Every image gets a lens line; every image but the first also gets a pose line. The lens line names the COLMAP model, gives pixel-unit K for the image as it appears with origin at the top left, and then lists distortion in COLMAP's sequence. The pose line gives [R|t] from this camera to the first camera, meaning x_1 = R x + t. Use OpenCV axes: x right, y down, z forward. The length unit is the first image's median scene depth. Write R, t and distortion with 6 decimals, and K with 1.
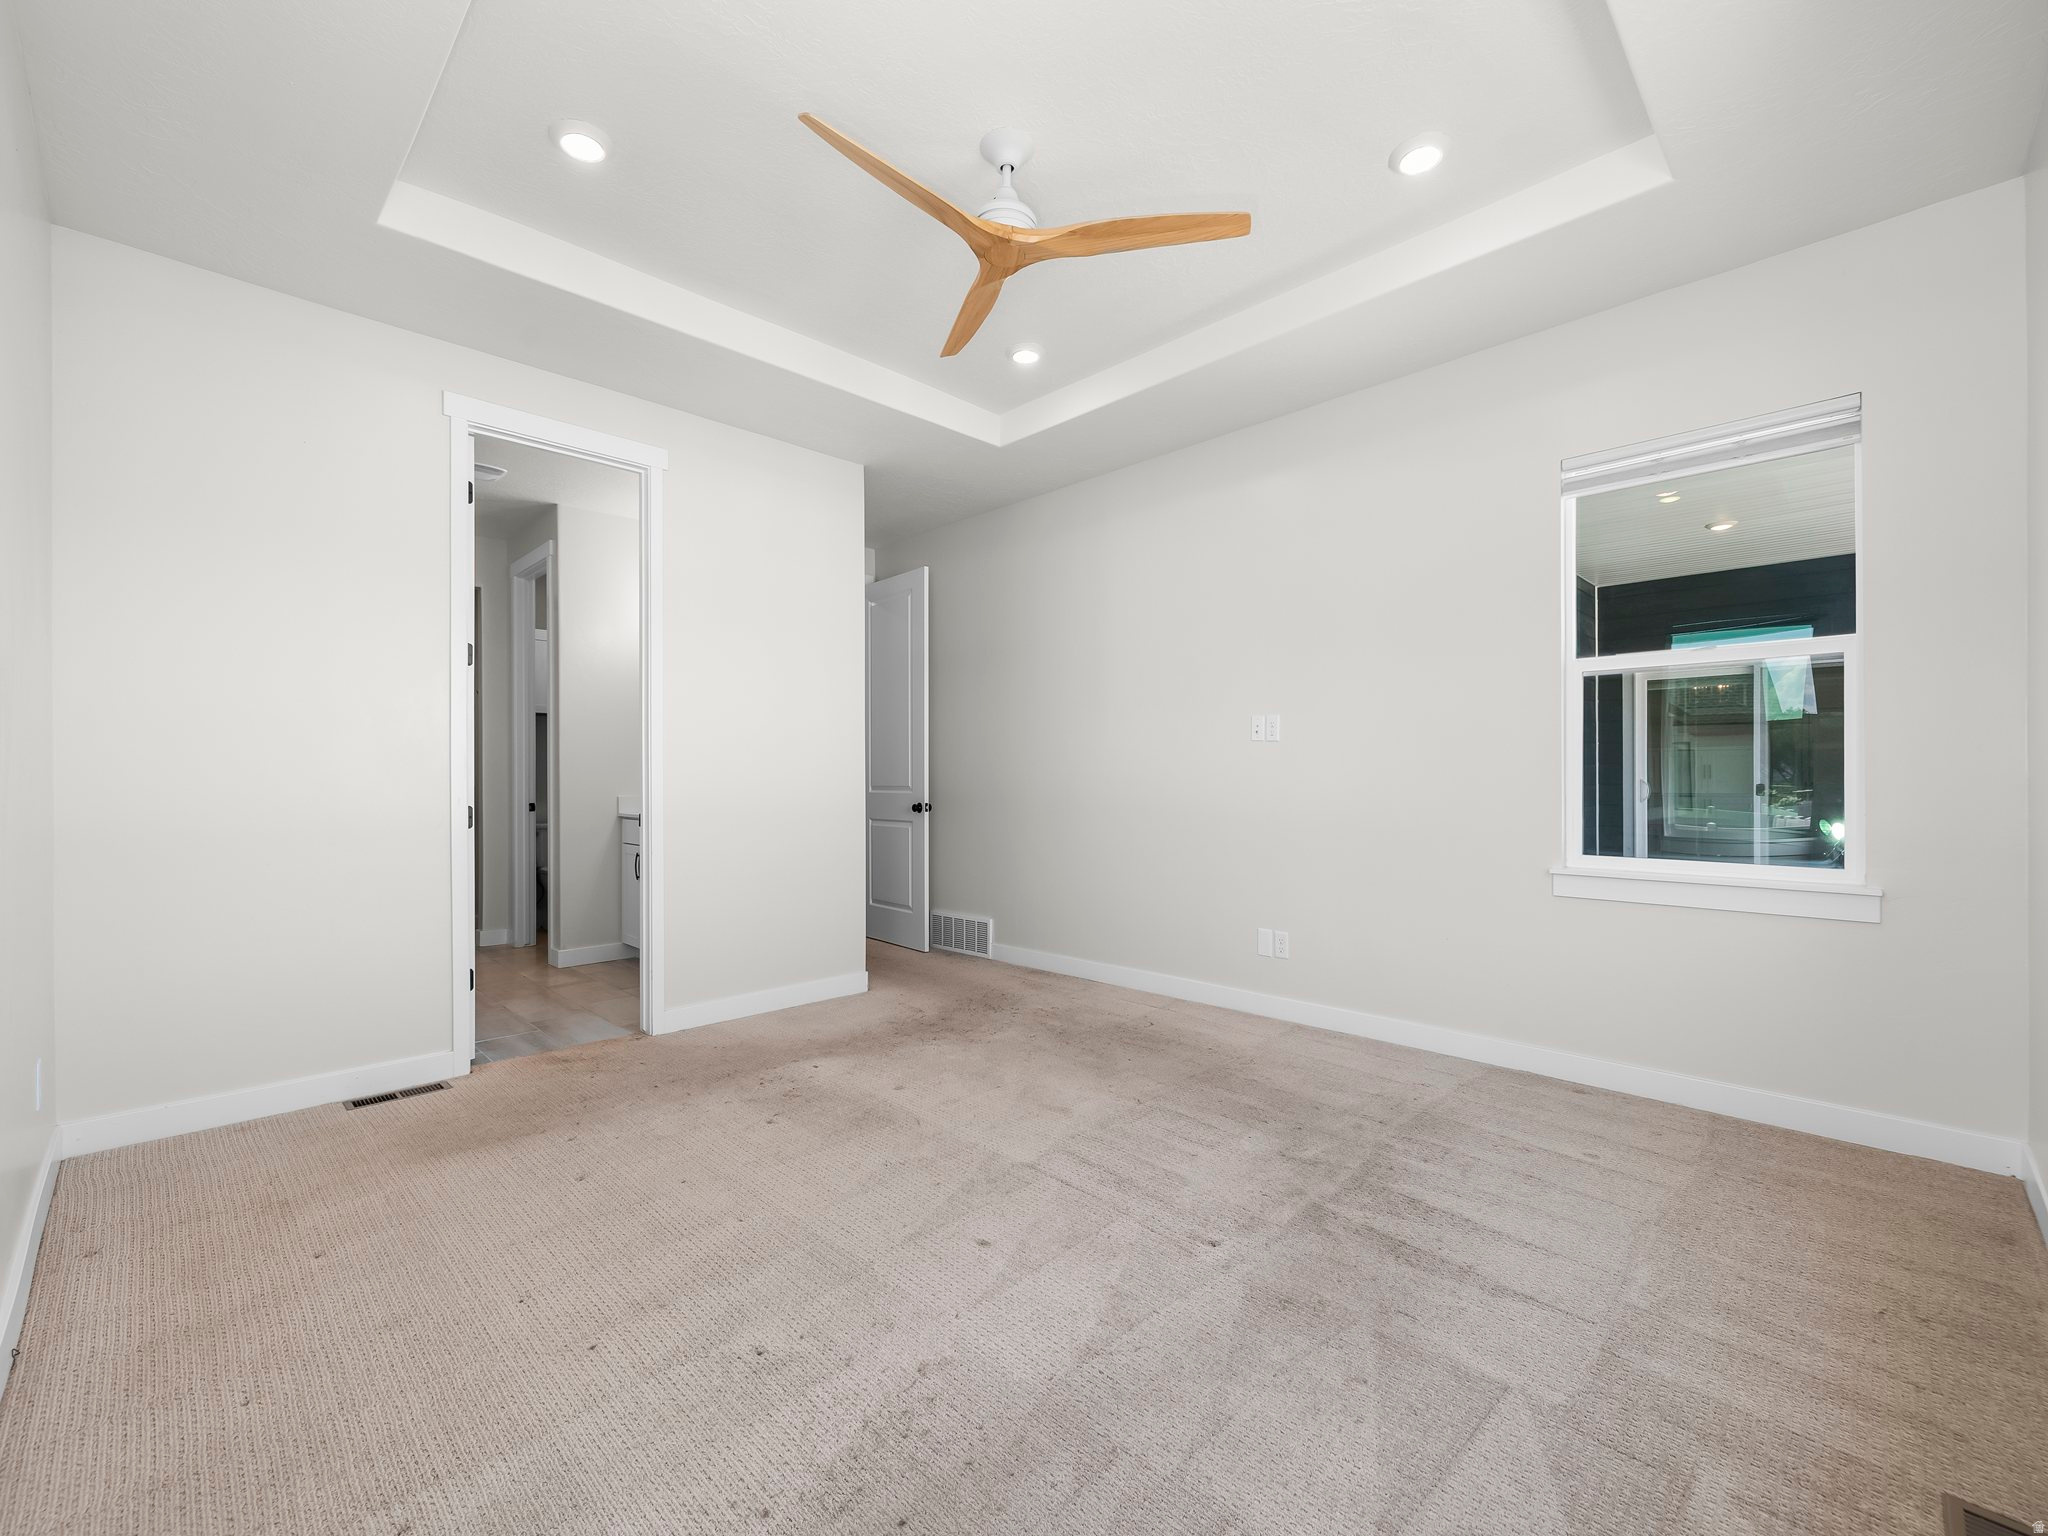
lens RADIAL K [[858.6, 0, 1014.4], [0, 858.6, 777.1], [0, 0, 1]] dist [-0.001746, 0.000391]
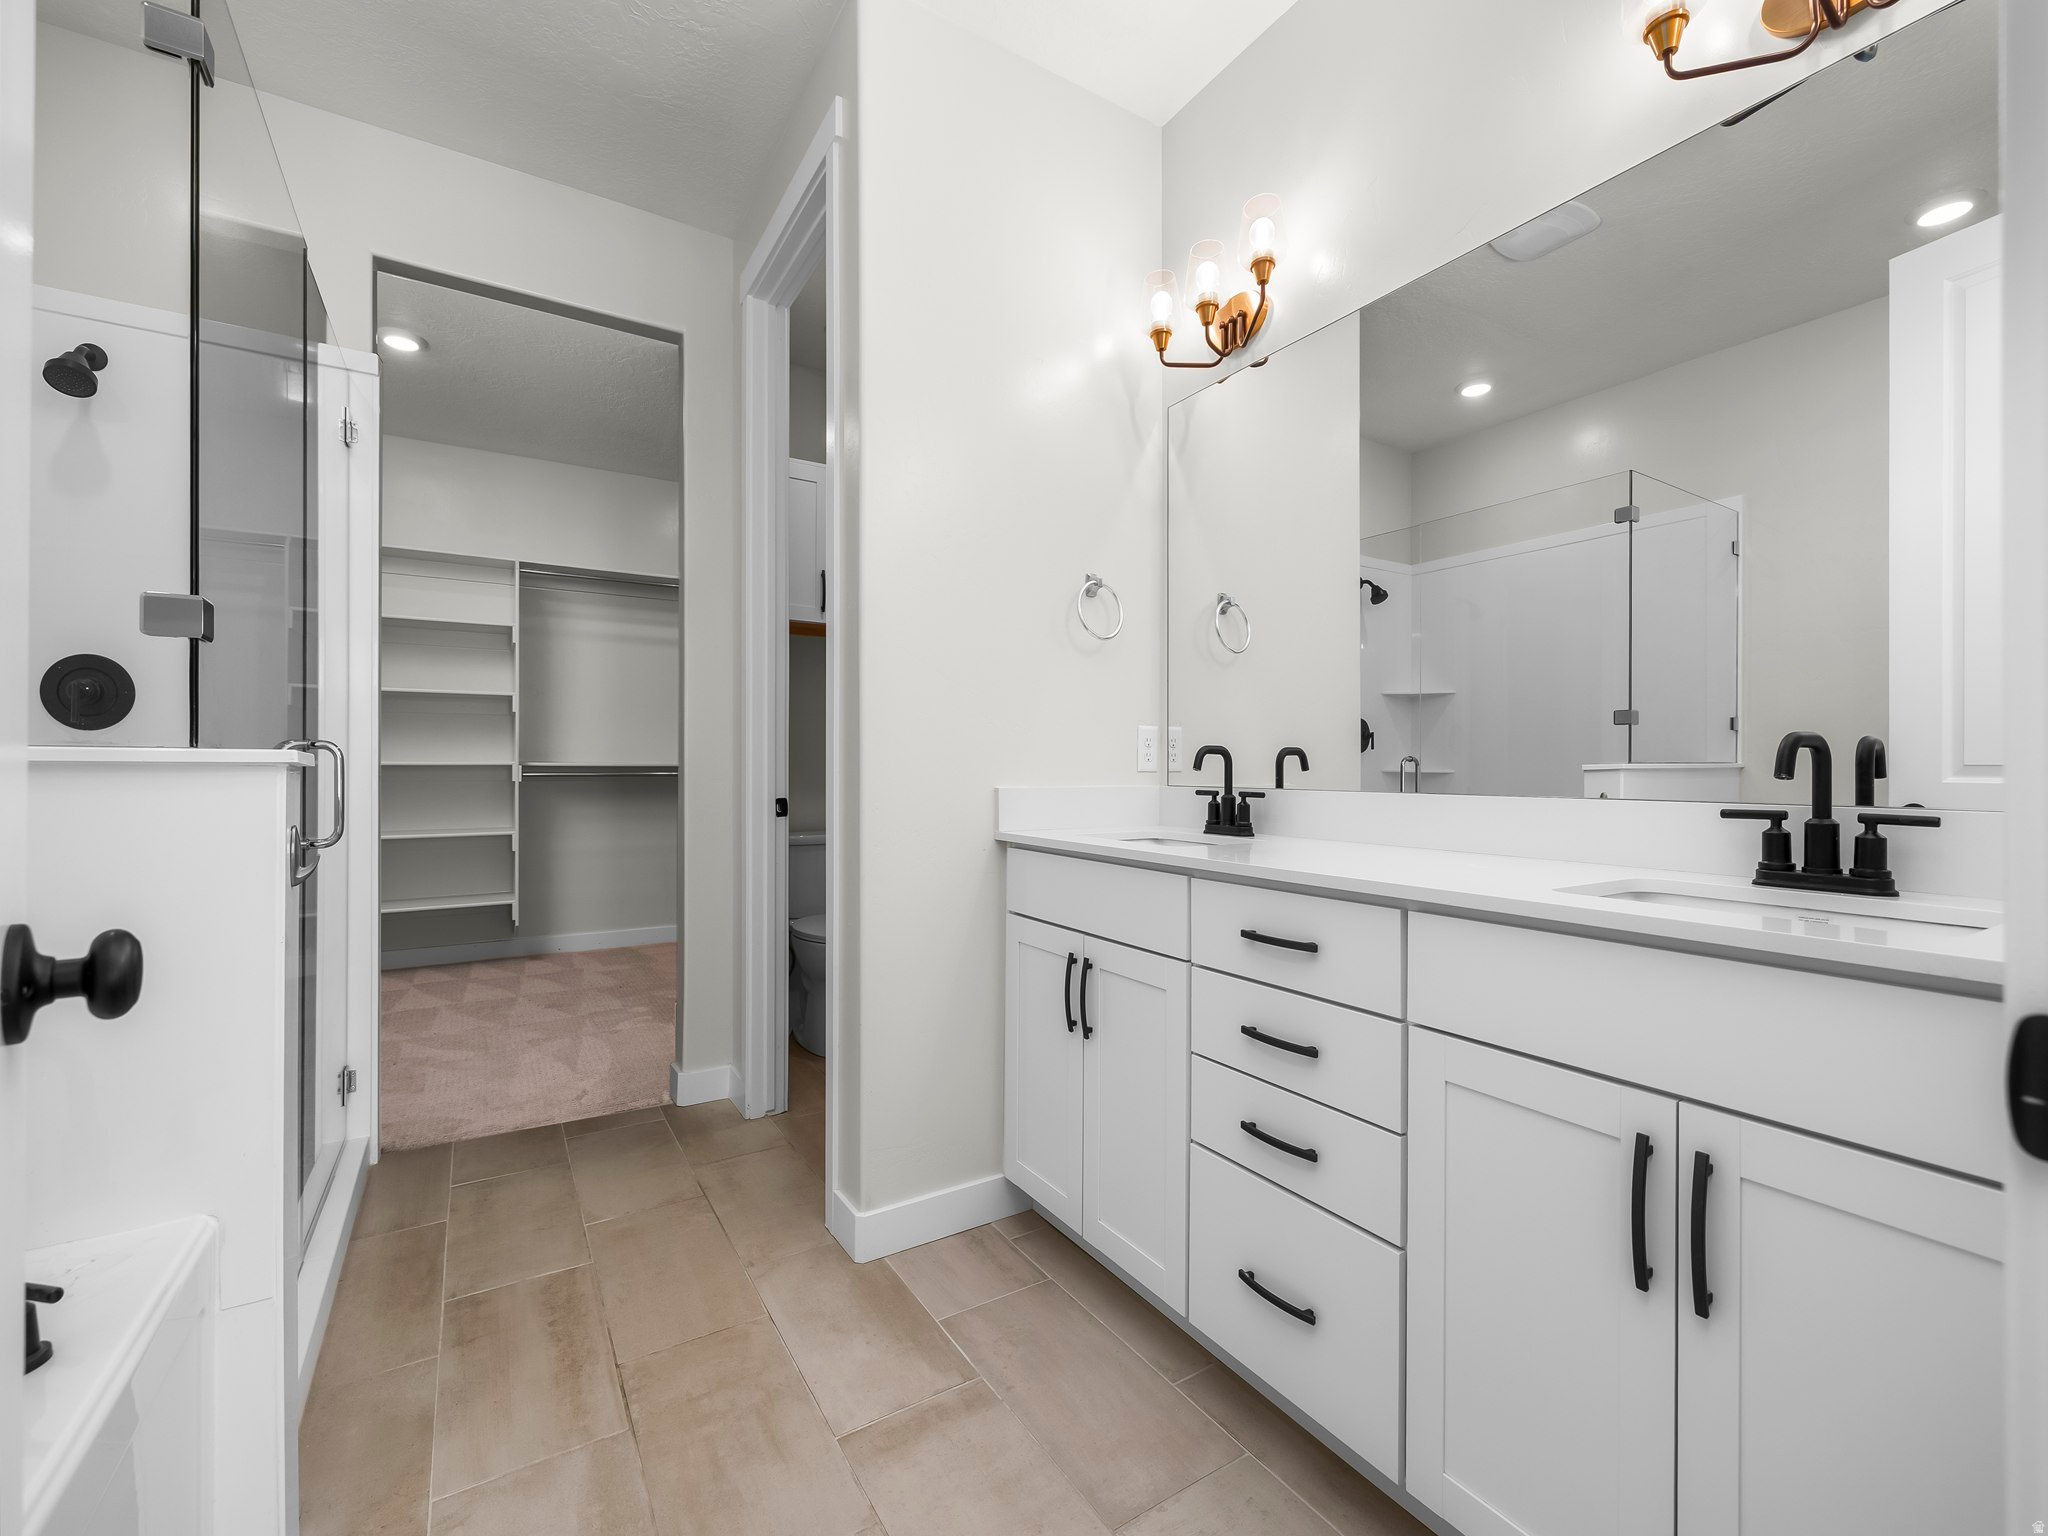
lens RADIAL K [[858.6, 0, 1007.9], [0, 858.6, 764.0], [0, 0, 1]] dist [-0.001746, 0.000391]
pose [[0.973895, 0.005747, -0.226924, -0.364482], [-0.005601, 0.999983, 0.001289, 0.011532], [0.226928, 0.000016, 0.973912, 0.622259]]
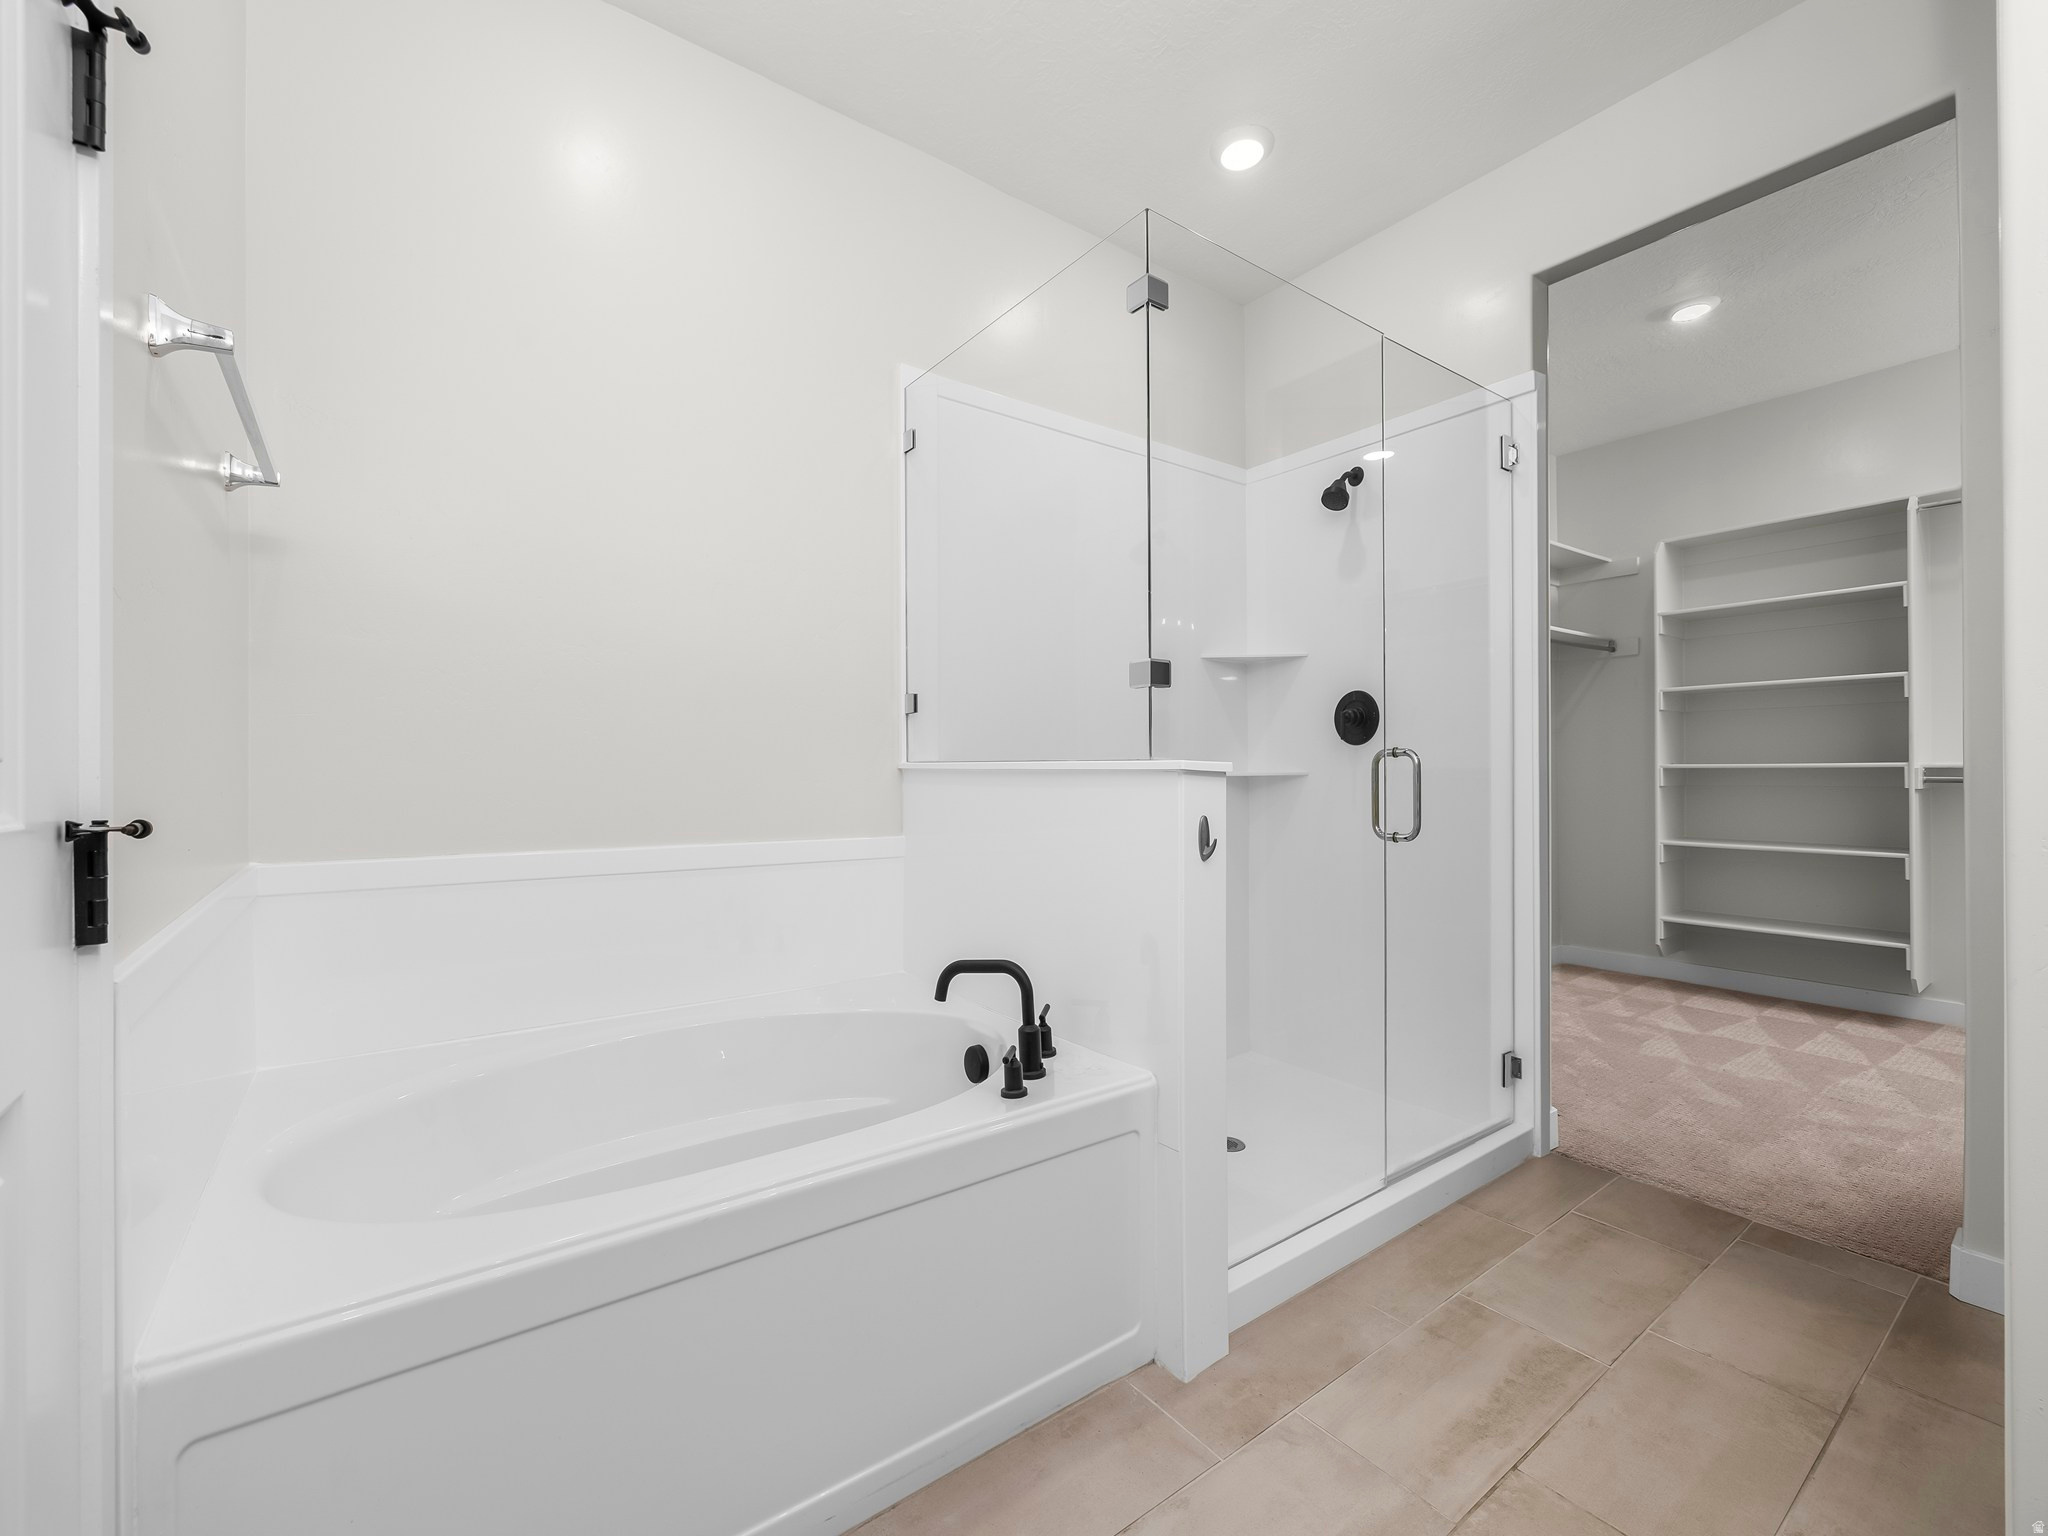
lens RADIAL K [[858.6, 0, 1003.3], [0, 858.6, 773.5], [0, 0, 1]] dist [-0.001746, 0.000391]
pose [[-0.153697, 0.006540, -0.988096, -0.295359], [0.009141, 0.999945, 0.005197, 0.011874], [0.988076, -0.008233, -0.153748, 0.758576]]
